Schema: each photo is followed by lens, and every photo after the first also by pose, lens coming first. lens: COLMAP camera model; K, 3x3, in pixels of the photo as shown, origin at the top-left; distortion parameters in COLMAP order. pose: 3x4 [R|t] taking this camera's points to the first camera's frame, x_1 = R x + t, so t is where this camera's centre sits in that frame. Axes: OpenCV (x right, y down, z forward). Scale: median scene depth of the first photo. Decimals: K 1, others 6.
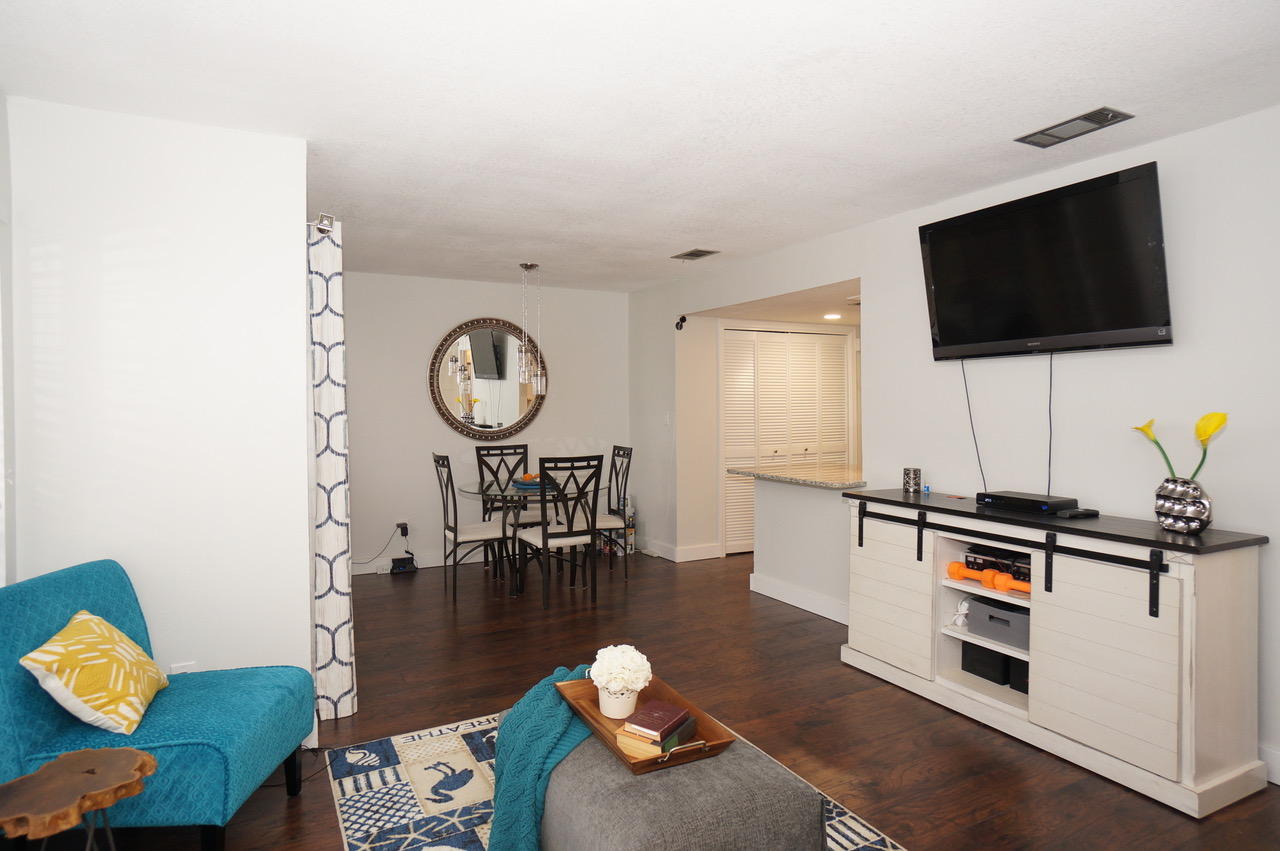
lens RADIAL K [[738.0, 0, 635.1], [0, 738.0, 409.1], [0, 0, 1]] dist [-0.021937, 0.026311]
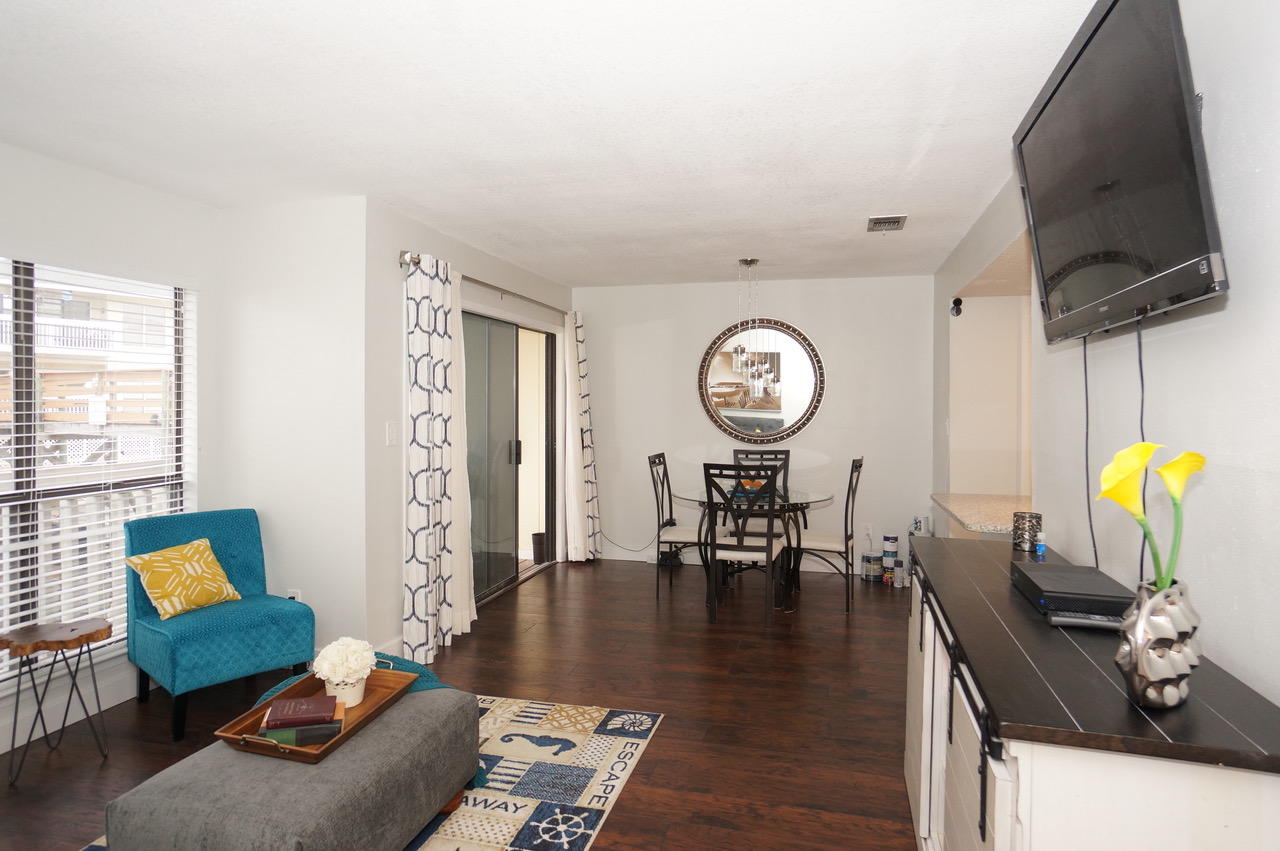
lens RADIAL K [[738.0, 0, 635.1], [0, 738.0, 409.1], [0, 0, 1]] dist [-0.021937, 0.026311]
pose [[0.727535, 0.012437, -0.685957, 0.683362], [-0.013438, 0.999902, 0.003877, -0.010149], [0.685939, 0.006398, 0.727631, 0.359258]]
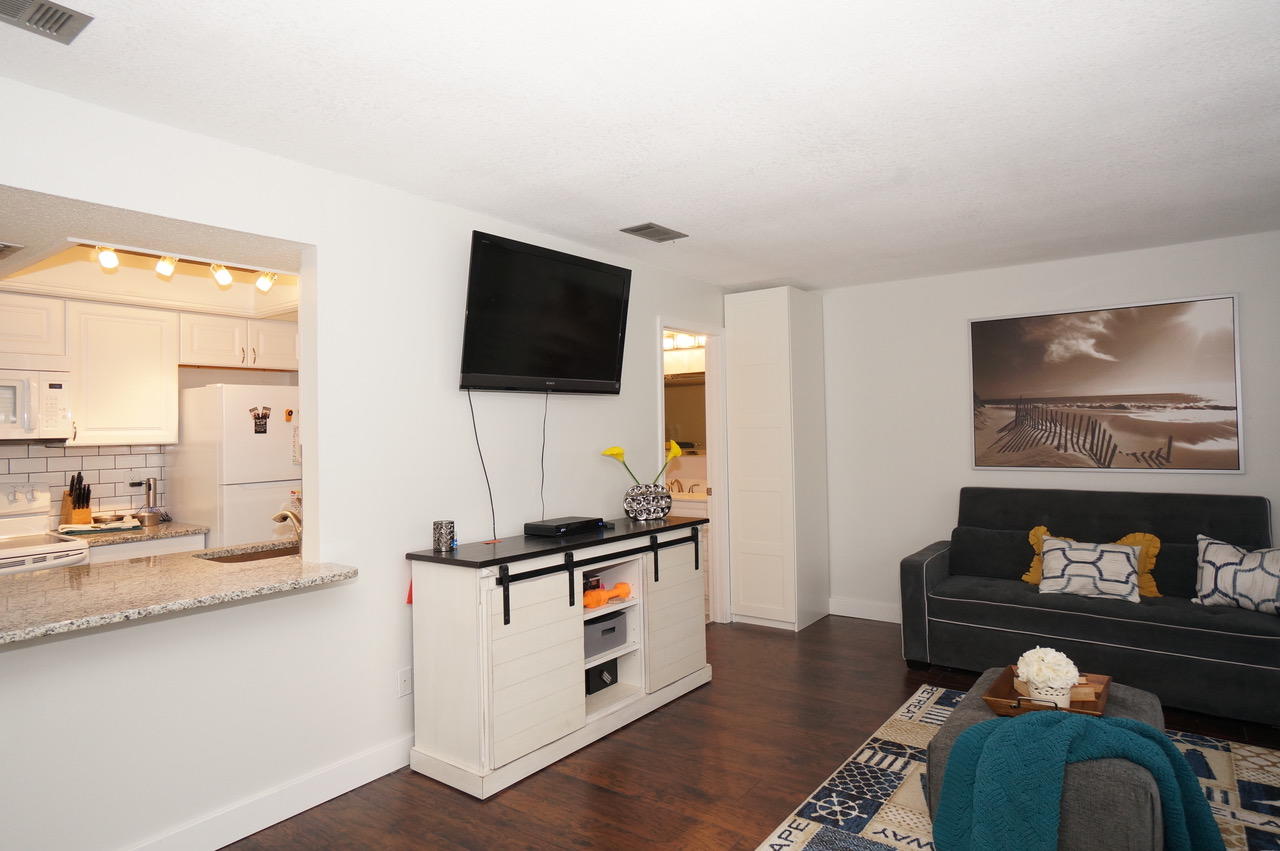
lens RADIAL K [[742.7, 0, 636.1], [0, 742.7, 410.7], [0, 0, 1]] dist [-0.020574, 0.028004]
pose [[-0.426865, 0.036521, 0.903578, -0.531239], [0.027934, 0.999240, -0.027191, -0.013418], [-0.903884, 0.013634, -0.427560, 1.392903]]
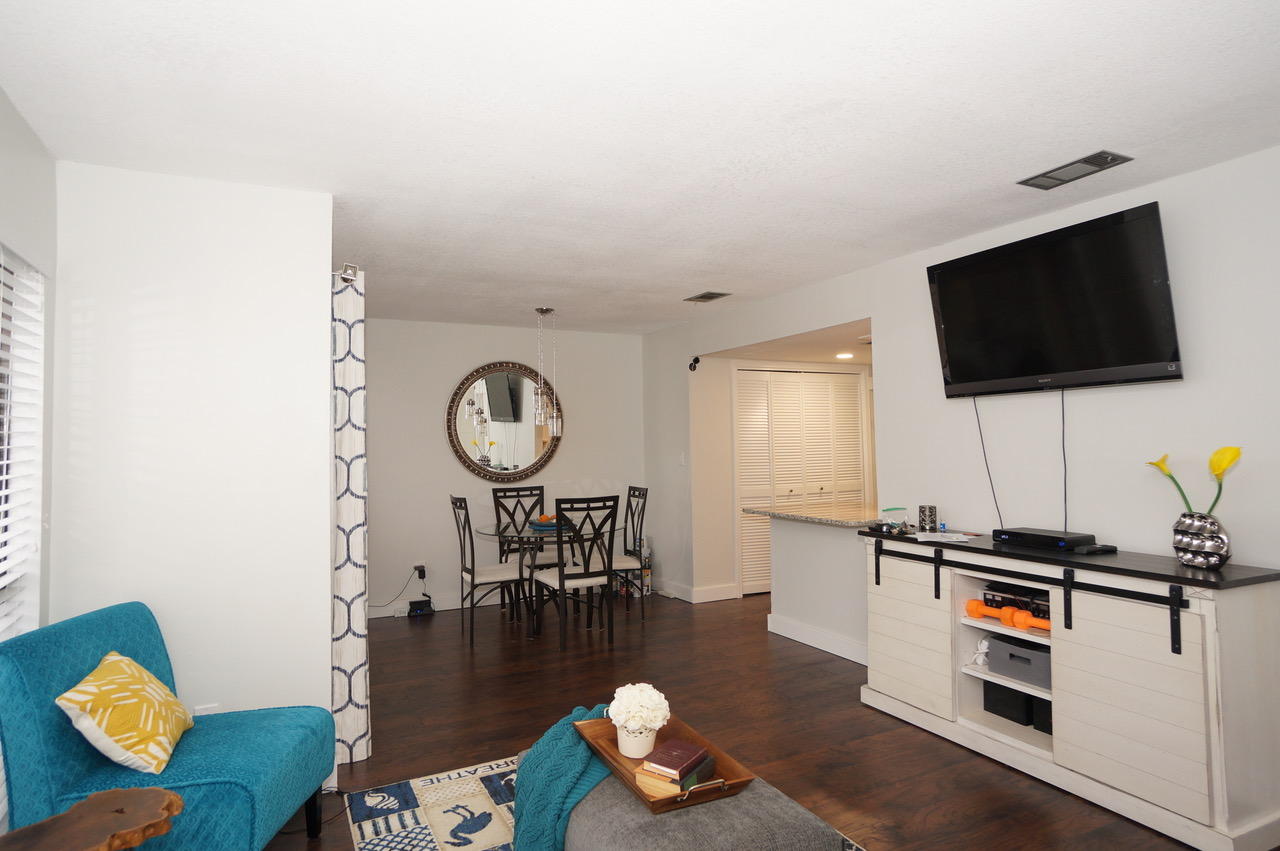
lens RADIAL K [[738.0, 0, 635.1], [0, 738.0, 409.1], [0, 0, 1]] dist [-0.021937, 0.026311]
pose [[0.999747, -0.011587, -0.019289, -0.000454], [0.010507, 0.998422, -0.055166, 0.000332], [0.019898, 0.054949, 0.998291, -0.017005]]
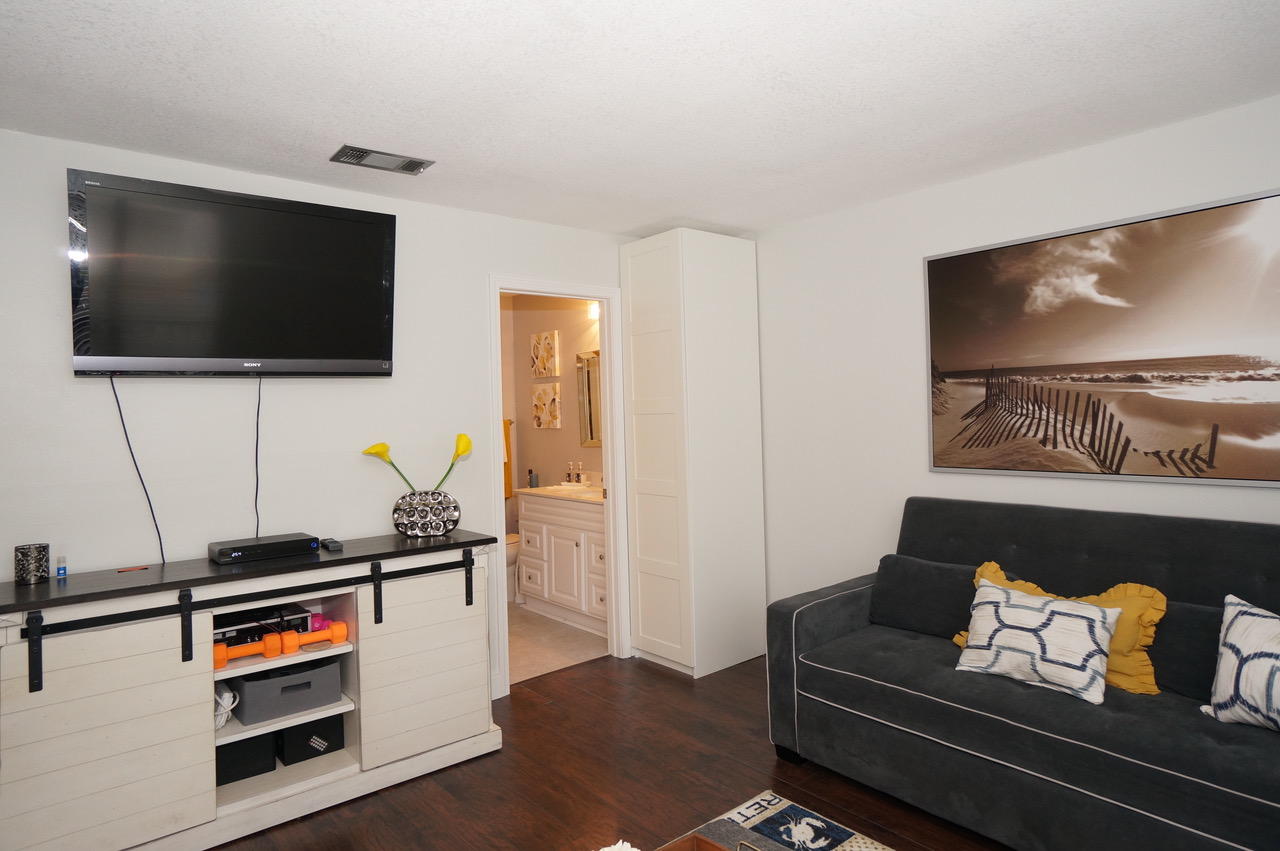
lens RADIAL K [[738.0, 0, 635.1], [0, 738.0, 409.1], [0, 0, 1]] dist [-0.021937, 0.026311]
pose [[-0.197485, 0.014188, 0.980203, -0.407273], [0.037947, 0.999256, -0.006818, -0.013502], [-0.979571, 0.035850, -0.197877, 0.747895]]
